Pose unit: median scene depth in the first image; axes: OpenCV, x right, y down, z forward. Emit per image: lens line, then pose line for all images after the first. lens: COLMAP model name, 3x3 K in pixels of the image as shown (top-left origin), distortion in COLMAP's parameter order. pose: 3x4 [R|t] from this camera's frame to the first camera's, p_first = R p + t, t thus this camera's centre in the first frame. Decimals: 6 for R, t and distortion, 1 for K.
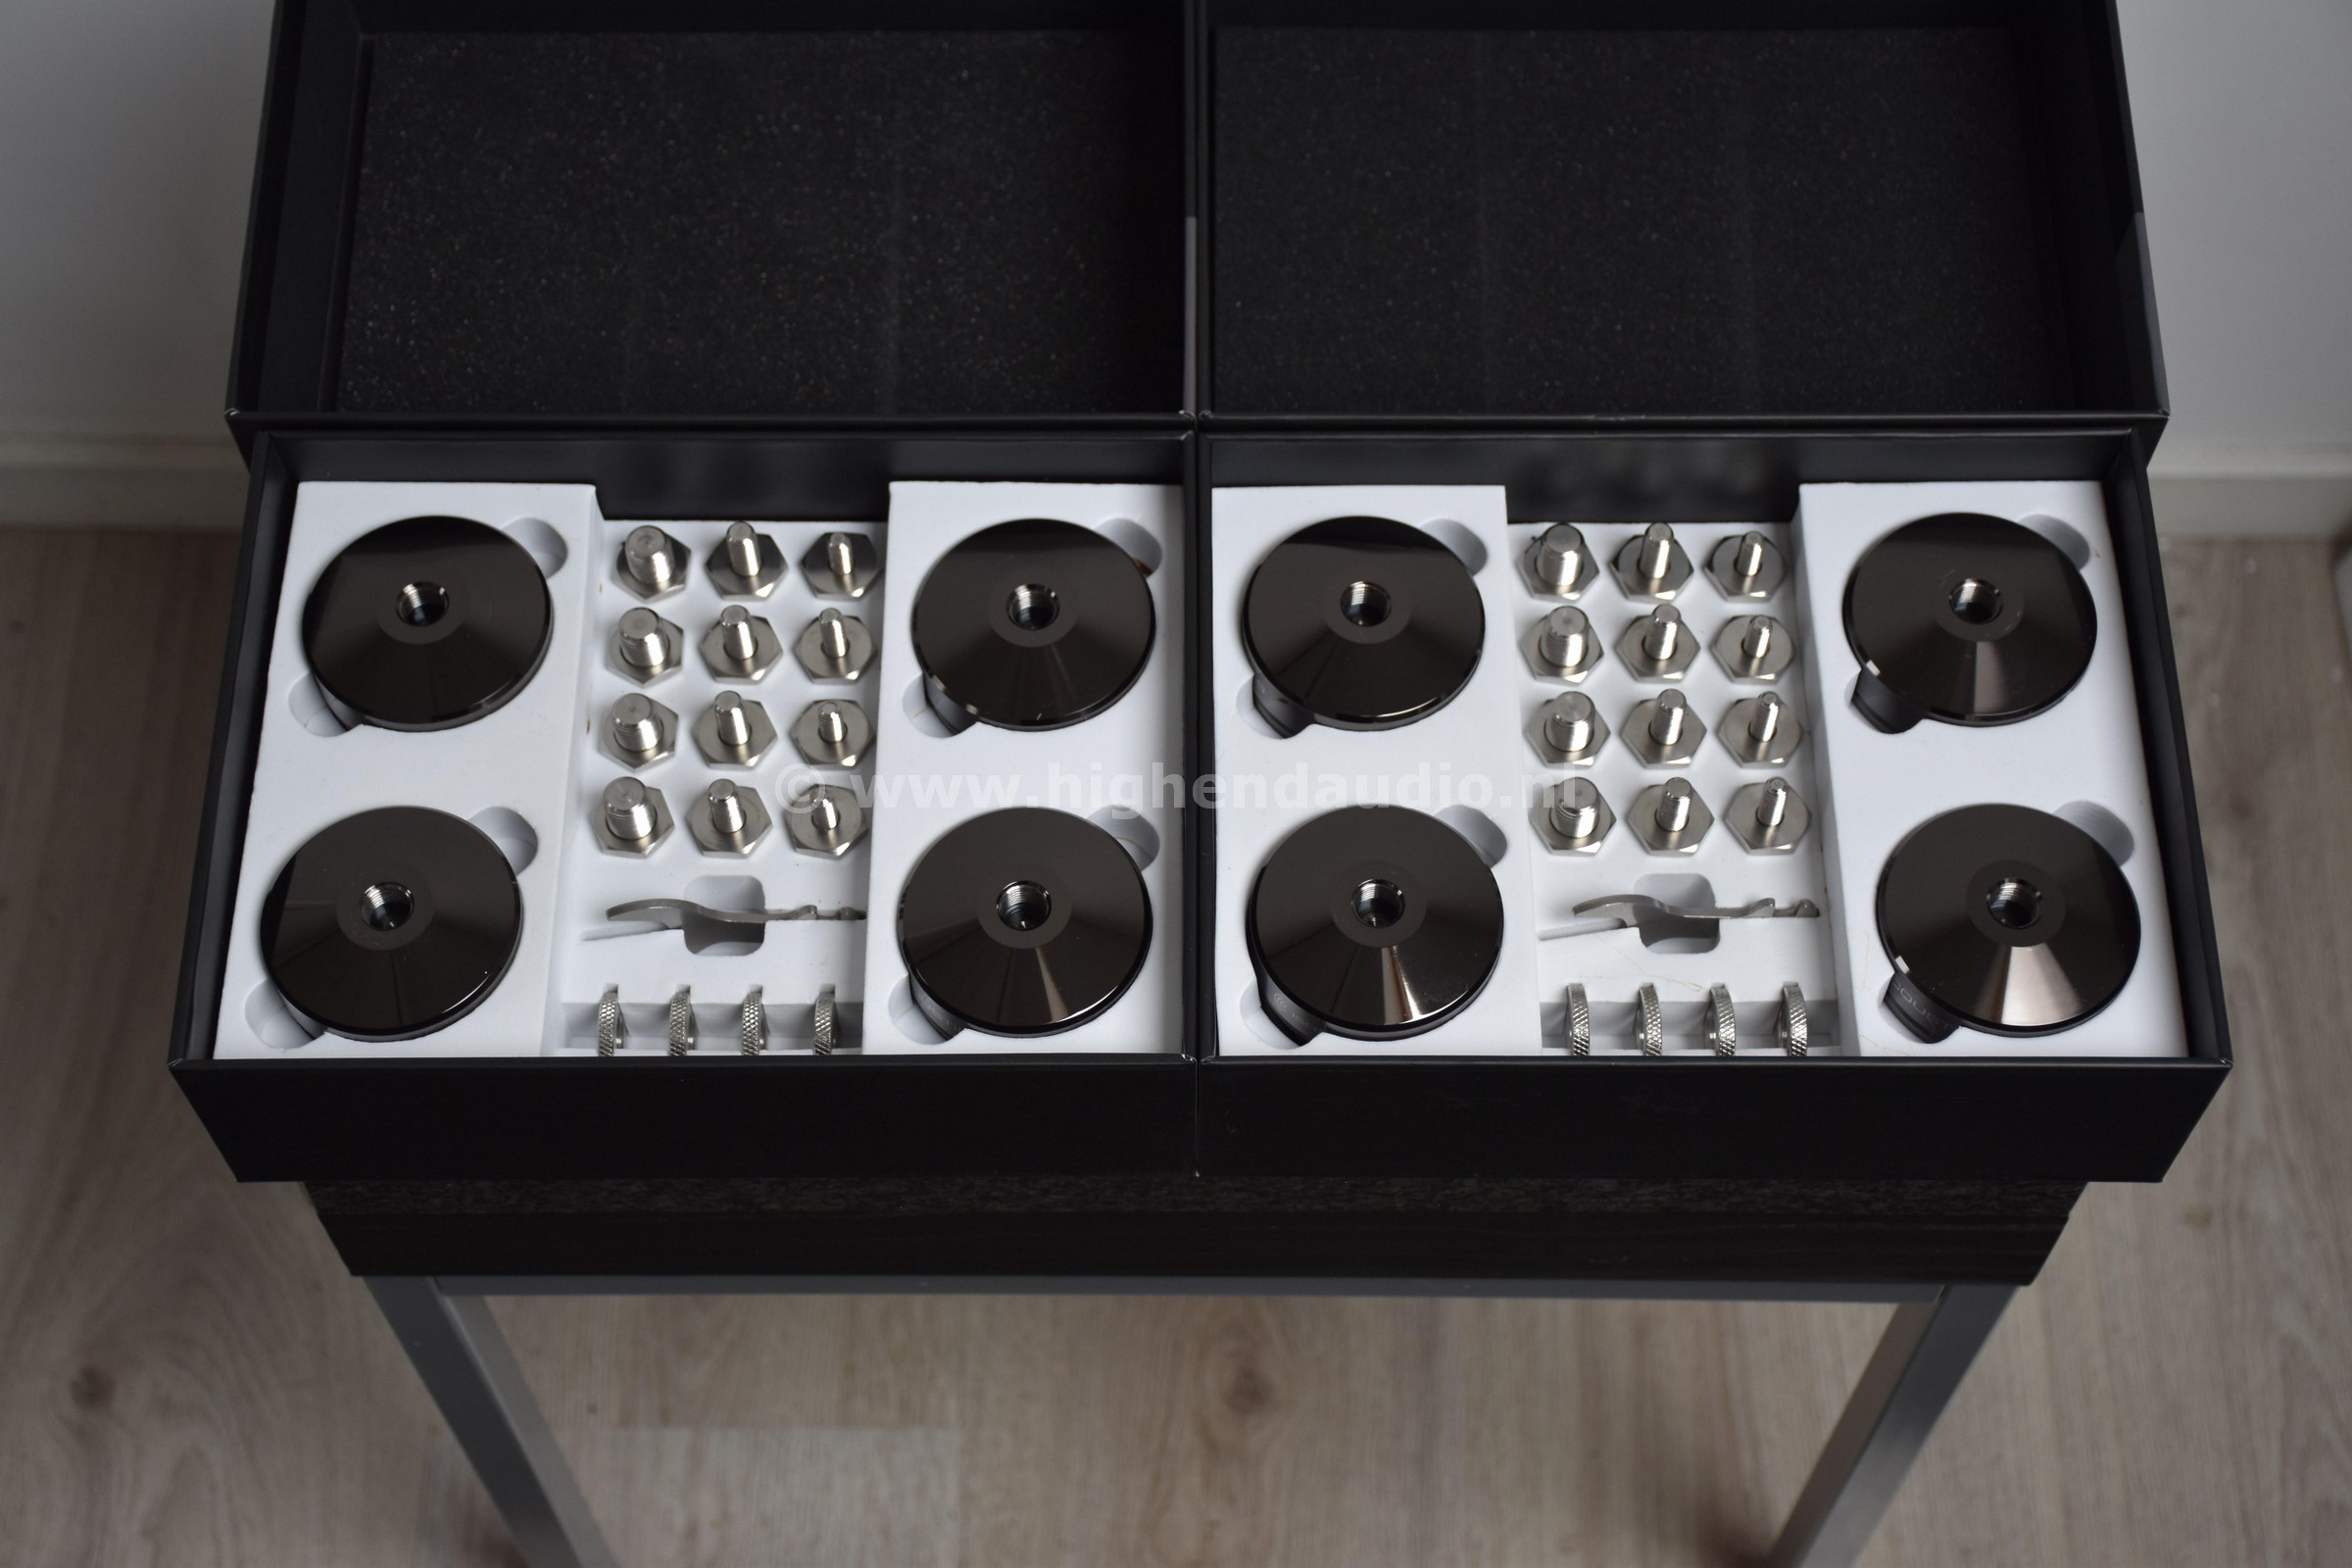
lens RADIAL K [[3693.0, 0, 1176.0], [0, 3693.0, 784.0], [0, 0, 1]] dist [0.160125, 0.132877]
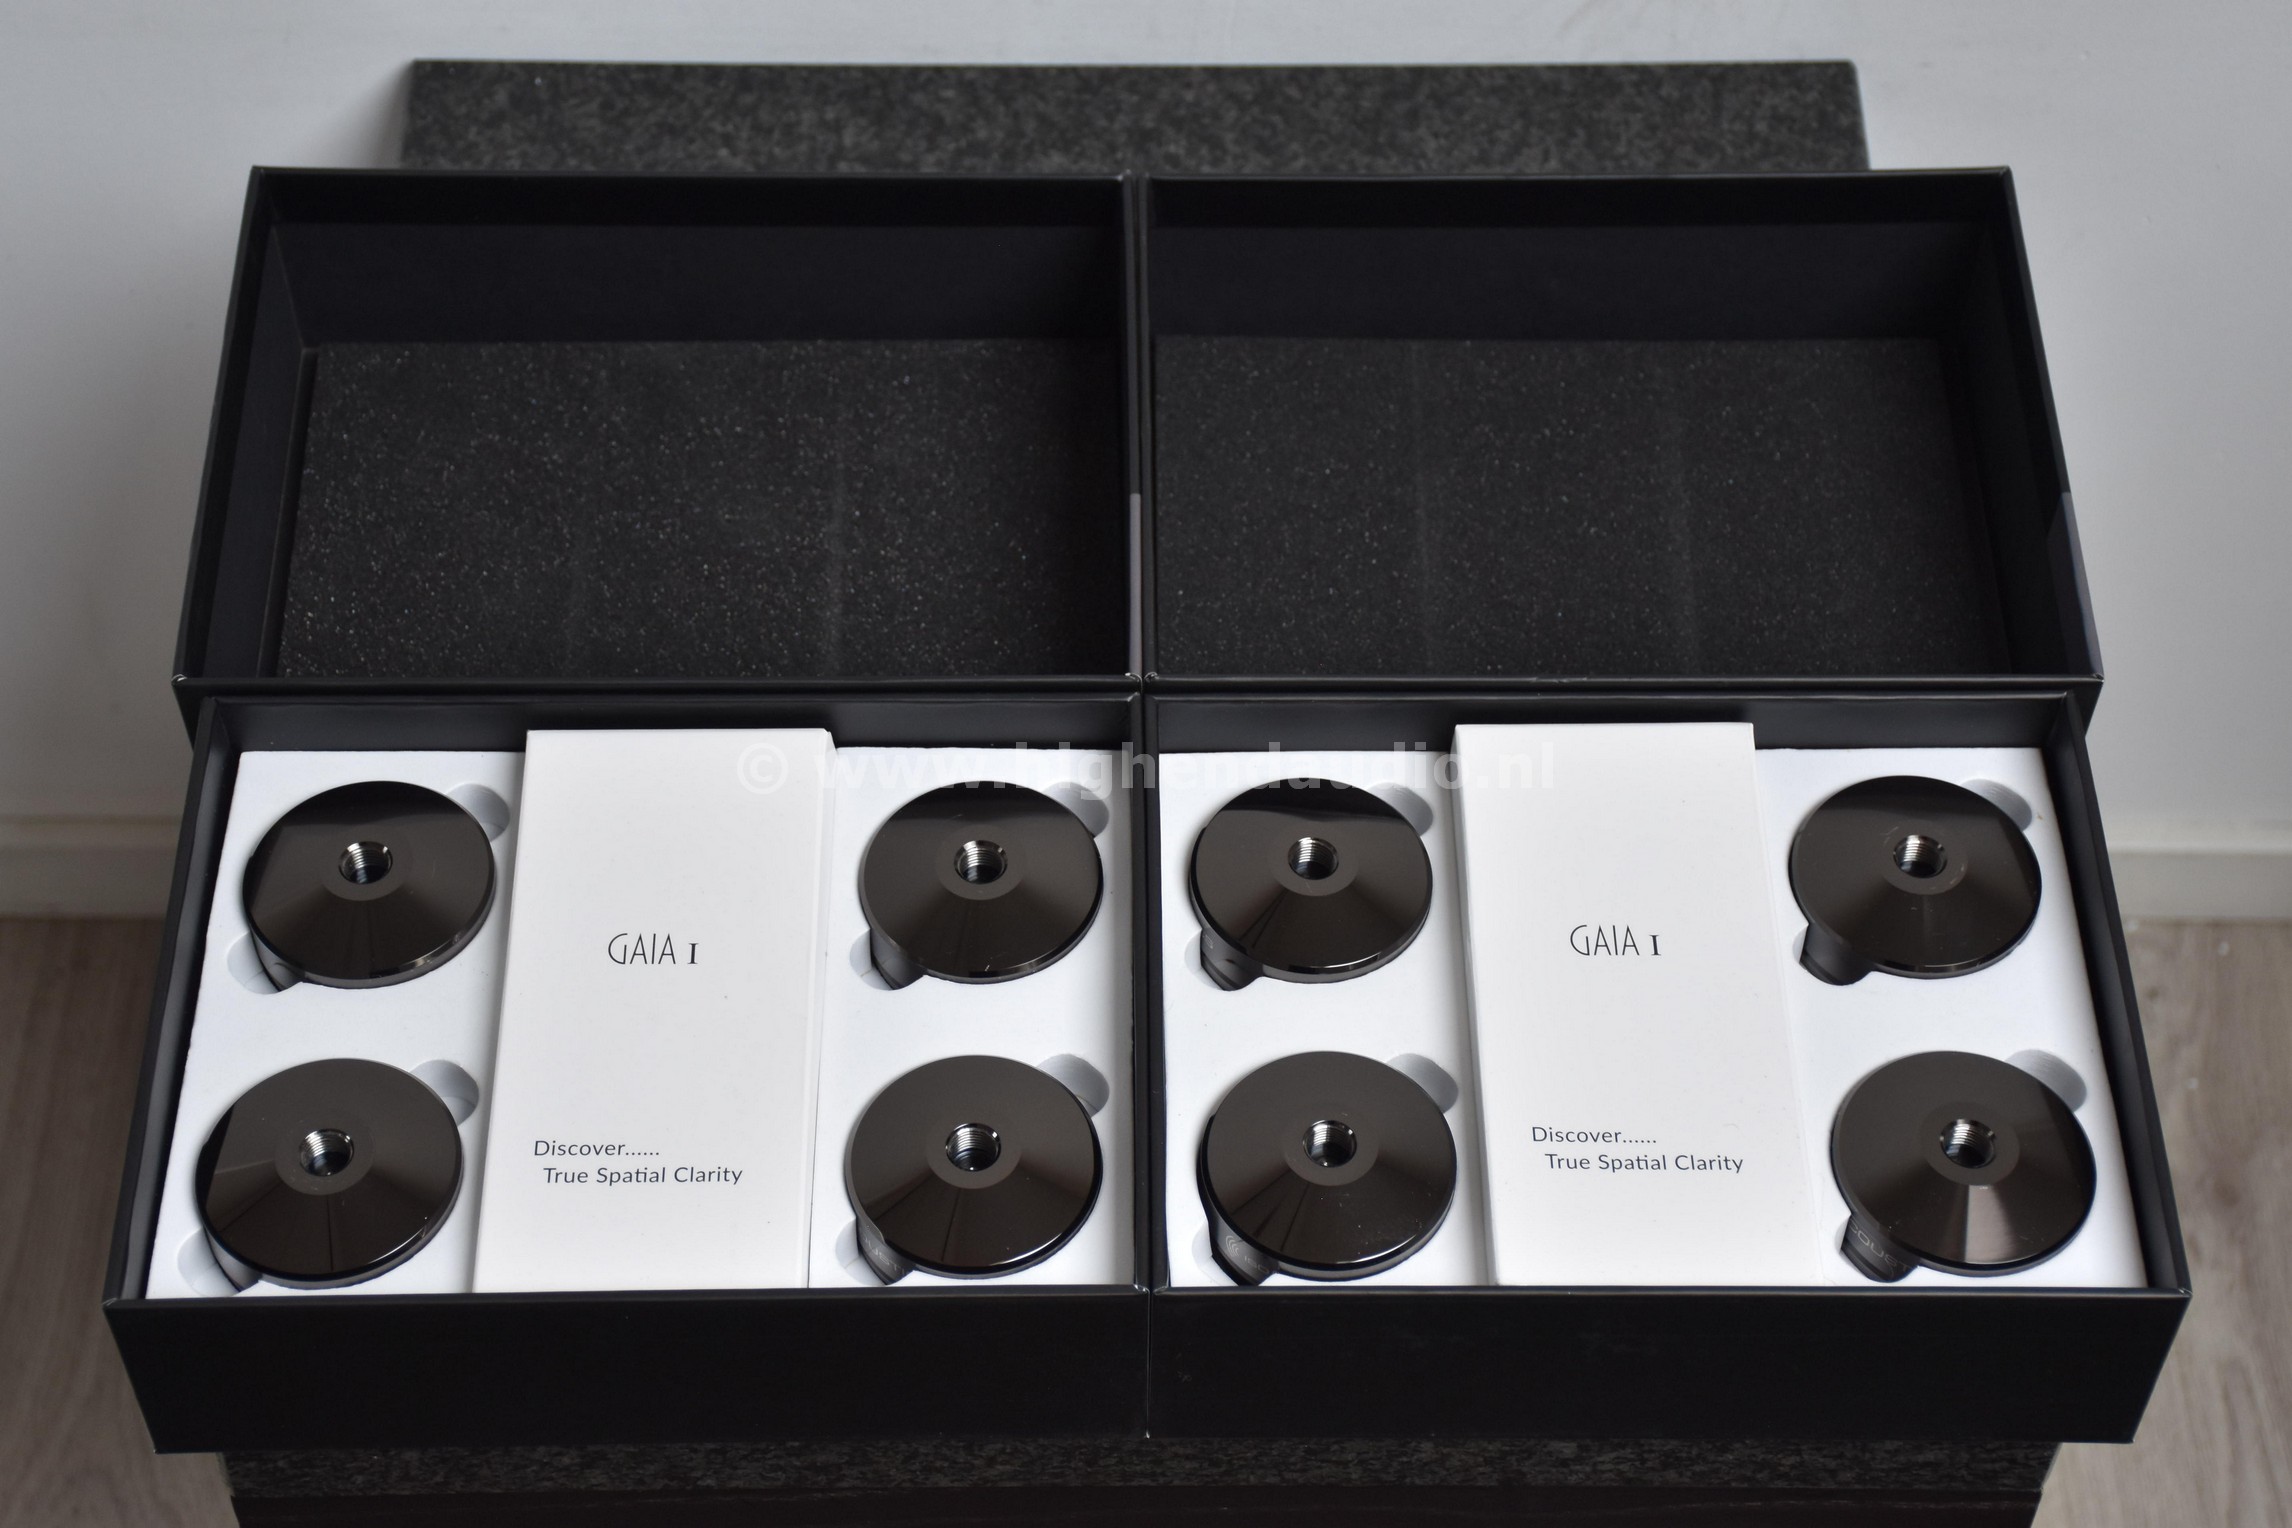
lens RADIAL K [[4197.1, 0, 1146.0], [0, 4197.1, 764.0], [0, 0, 1]] dist [0.197543, 0.492317]
pose [[0.999826, -0.001128, 0.018593, -0.014828], [0.004093, 0.987073, -0.160217, 0.106625], [-0.018172, 0.160265, 0.986907, -0.123713]]
